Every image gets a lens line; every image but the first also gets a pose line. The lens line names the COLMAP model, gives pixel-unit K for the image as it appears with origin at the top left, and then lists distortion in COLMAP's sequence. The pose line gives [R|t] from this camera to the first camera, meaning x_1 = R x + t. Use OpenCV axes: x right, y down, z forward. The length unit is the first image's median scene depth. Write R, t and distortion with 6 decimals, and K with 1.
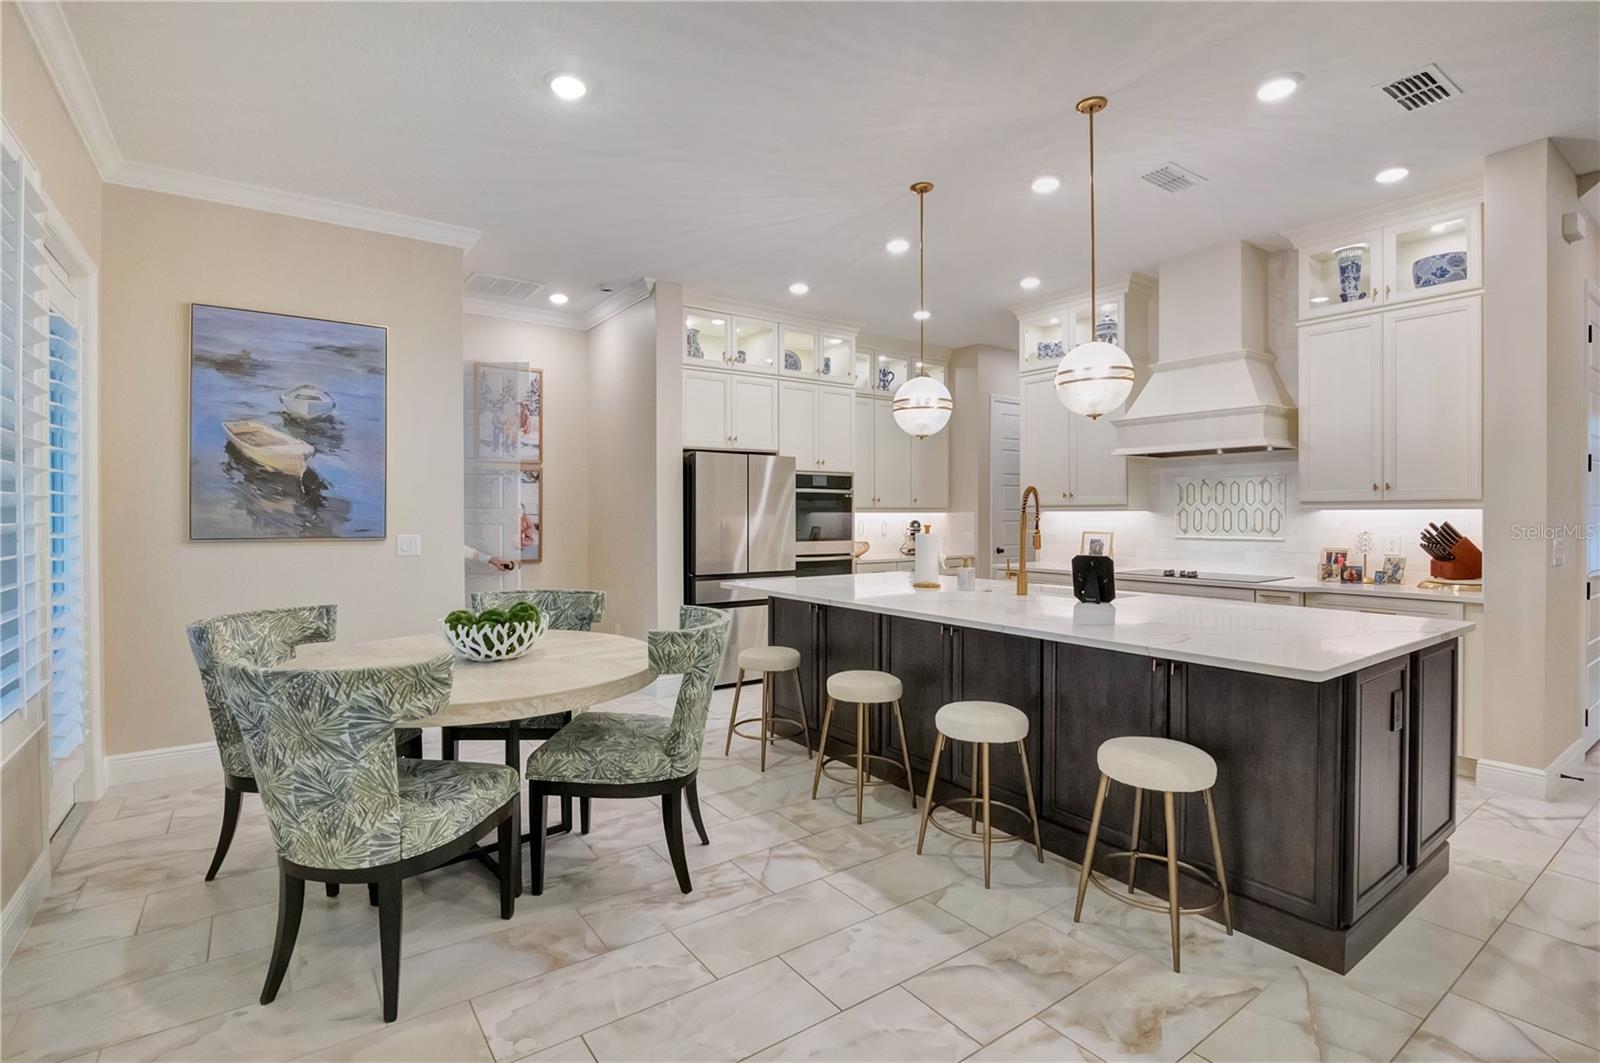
lens RADIAL K [[754.9, 0, 806.4], [0, 754.9, 521.6], [0, 0, 1]] dist [-0.003247, 0.000743]
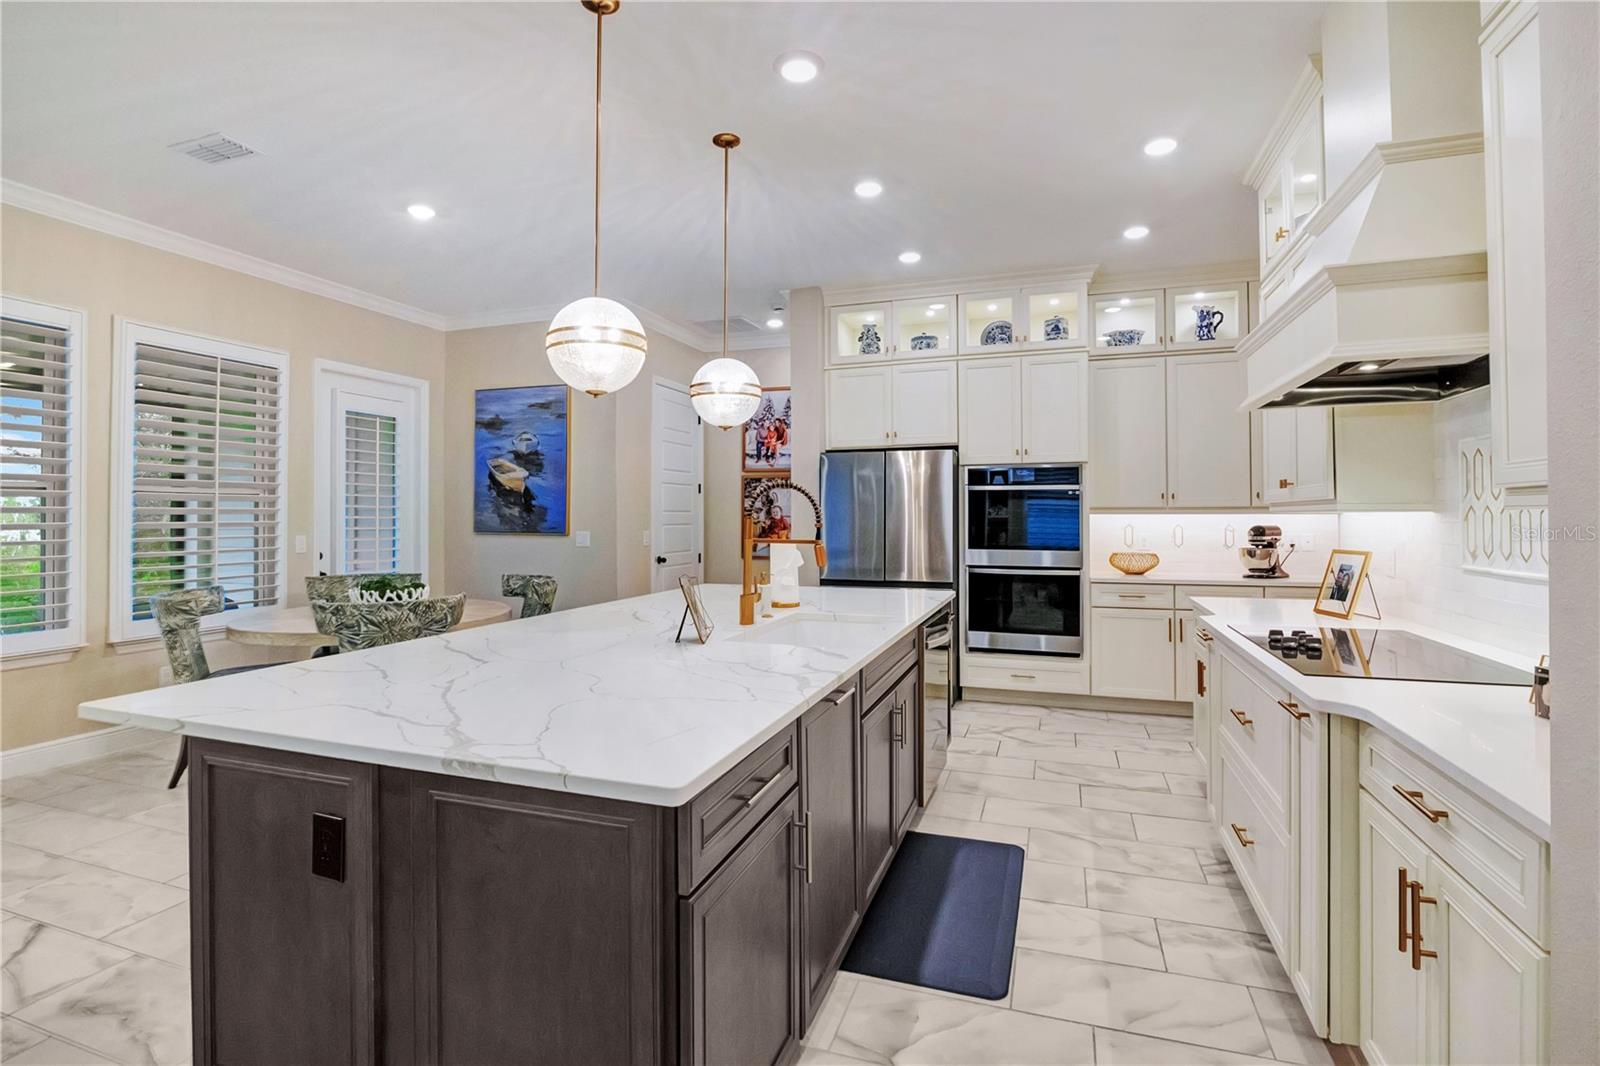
lens RADIAL K [[754.9, 0, 806.4], [0, 754.9, 523.1], [0, 0, 1]] dist [-0.003247, 0.000743]
pose [[0.586980, 0.008056, -0.809562, 0.899552], [-0.006311, 0.999966, 0.005375, -0.008430], [0.809577, 0.001954, 0.587010, 0.564380]]
